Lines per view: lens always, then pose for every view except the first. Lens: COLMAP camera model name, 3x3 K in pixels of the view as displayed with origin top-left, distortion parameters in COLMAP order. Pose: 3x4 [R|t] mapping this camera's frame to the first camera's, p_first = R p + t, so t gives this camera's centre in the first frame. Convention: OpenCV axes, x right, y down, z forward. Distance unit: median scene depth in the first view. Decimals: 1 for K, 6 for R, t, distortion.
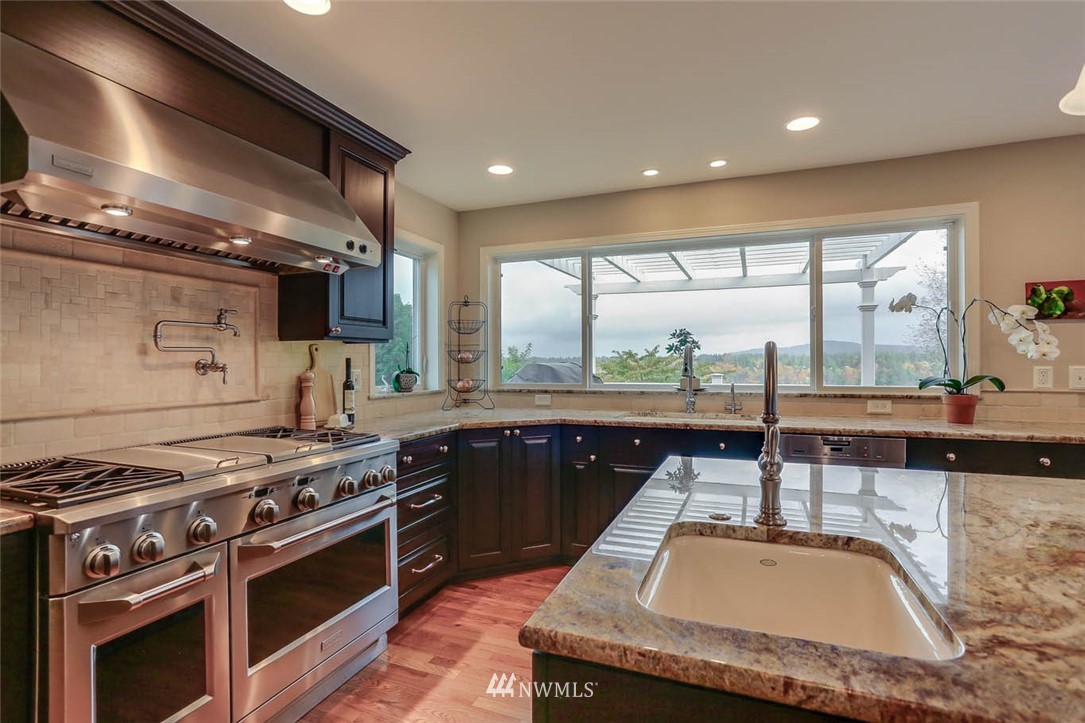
lens RADIAL K [[522.5, 0, 547.1], [0, 522.5, 359.4], [0, 0, 1]] dist [-0.031578, 0.001407]
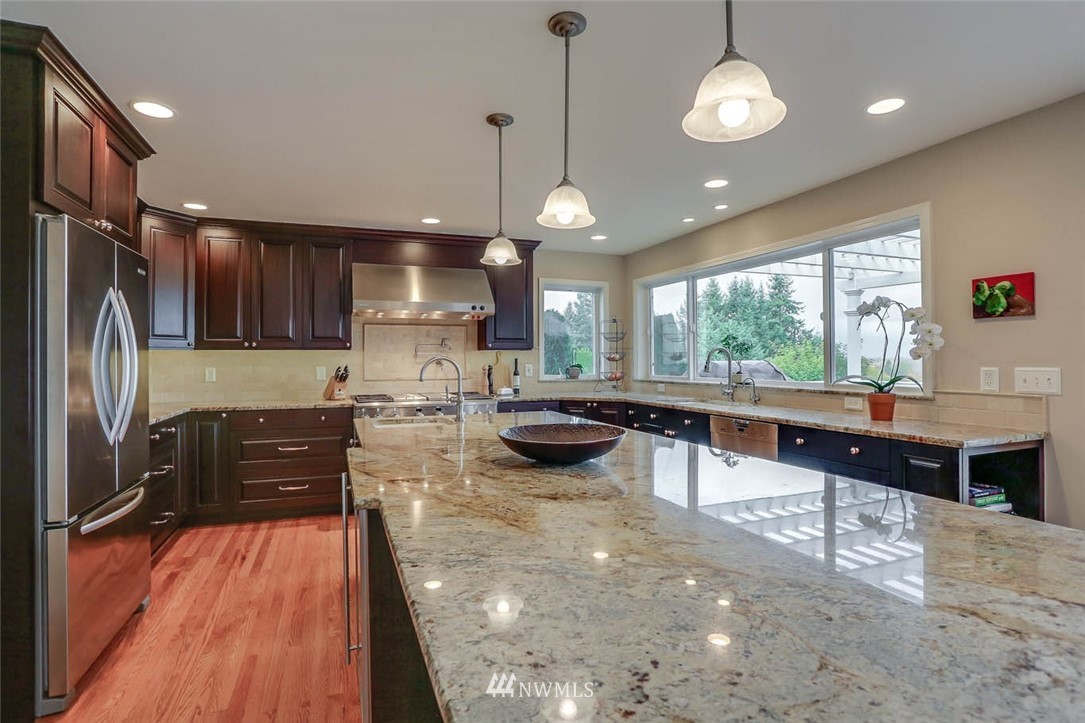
lens RADIAL K [[522.5, 0, 543.2], [0, 522.5, 357.0], [0, 0, 1]] dist [-0.031578, 0.001407]
pose [[0.695600, -0.002415, -0.718425, 1.094604], [0.004477, 0.999990, 0.000973, -0.010667], [0.718415, -0.003893, 0.695604, -0.251952]]
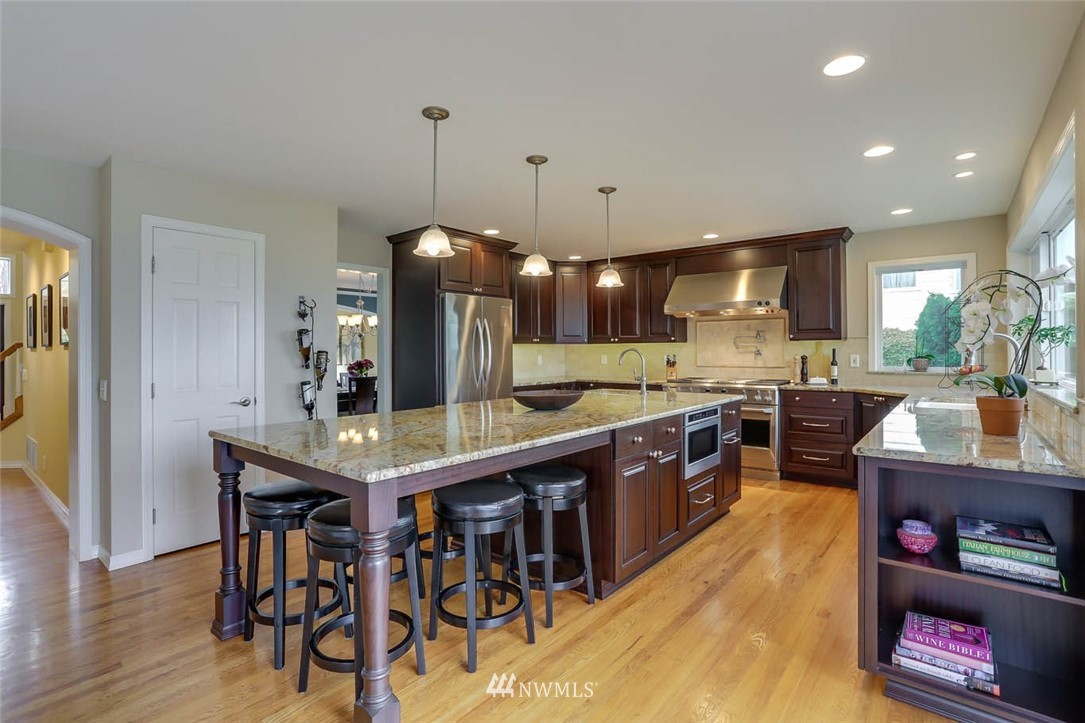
lens RADIAL K [[522.5, 0, 546.6], [0, 522.5, 356.5], [0, 0, 1]] dist [-0.031578, 0.001407]
pose [[-0.279801, 0.009763, -0.960008, 1.761944], [0.007537, 0.999940, 0.007972, 0.002931], [0.960028, -0.005005, -0.279858, 0.562745]]
